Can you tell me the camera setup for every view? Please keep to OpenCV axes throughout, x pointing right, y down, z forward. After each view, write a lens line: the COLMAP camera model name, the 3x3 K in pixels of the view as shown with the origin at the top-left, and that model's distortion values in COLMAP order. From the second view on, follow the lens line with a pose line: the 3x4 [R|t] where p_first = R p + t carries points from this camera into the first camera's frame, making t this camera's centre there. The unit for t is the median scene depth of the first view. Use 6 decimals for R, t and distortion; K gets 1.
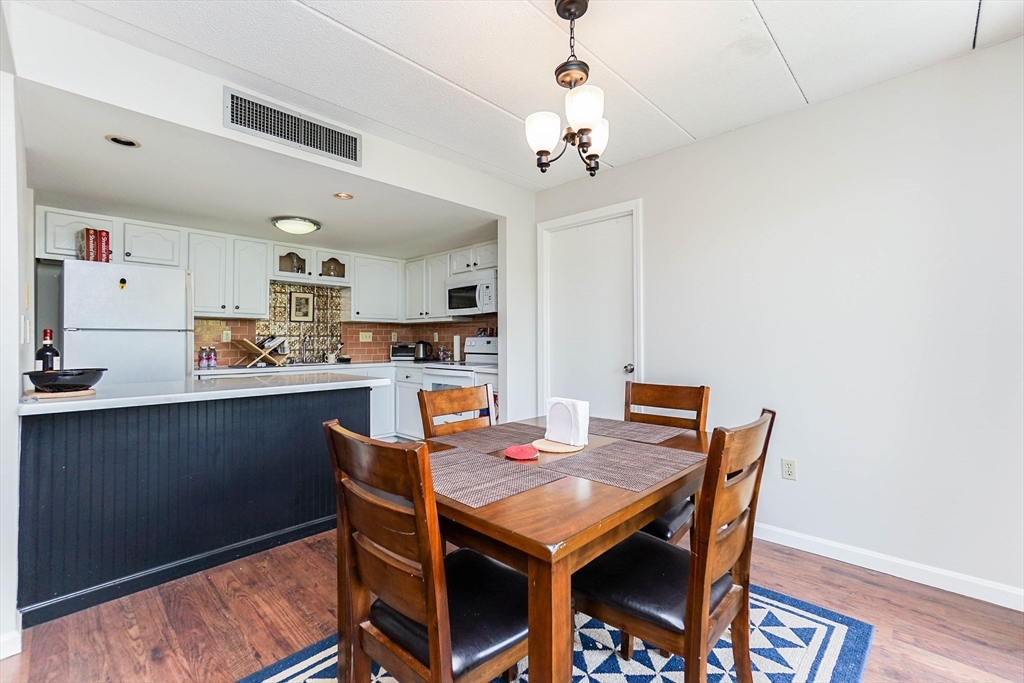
lens RADIAL K [[434.0, 0, 512.0], [0, 434.0, 341.5], [0, 0, 1]] dist [0.001011, 0.000134]
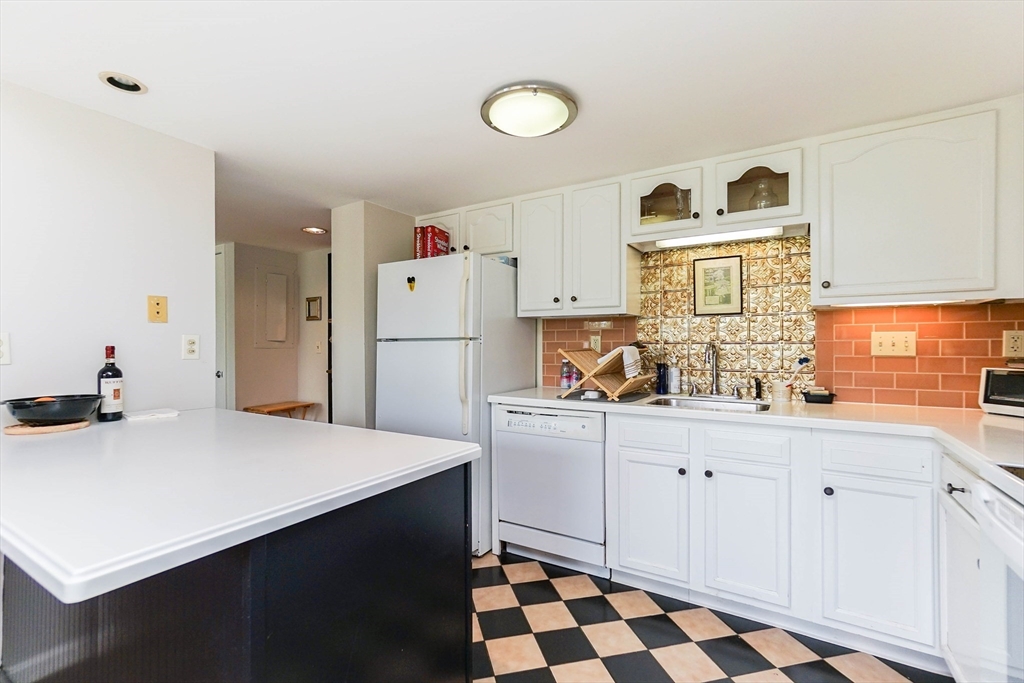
lens RADIAL K [[471.9, 0, 496.7], [0, 471.9, 352.0], [0, 0, 1]] dist [-0.001863, 0.001415]
pose [[0.198337, 0.017468, -0.979978, 0.010337], [0.002452, 0.999829, 0.018318, -0.013250], [0.980131, -0.006036, 0.198261, 0.654938]]
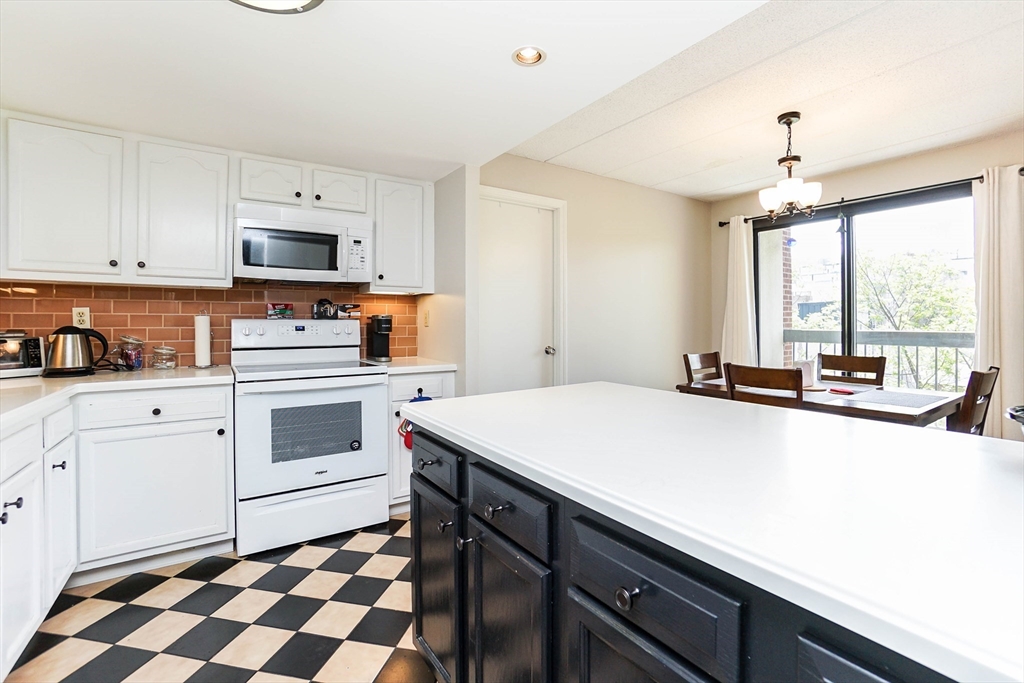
lens RADIAL K [[456.3, 0, 505.8], [0, 456.3, 335.7], [0, 0, 1]] dist [-0.001288, 0.000341]
pose [[0.232999, -0.026059, 0.972128, -0.600965], [0.003462, 0.999657, 0.025967, -0.003265], [-0.972471, -0.002685, 0.233009, 0.565739]]
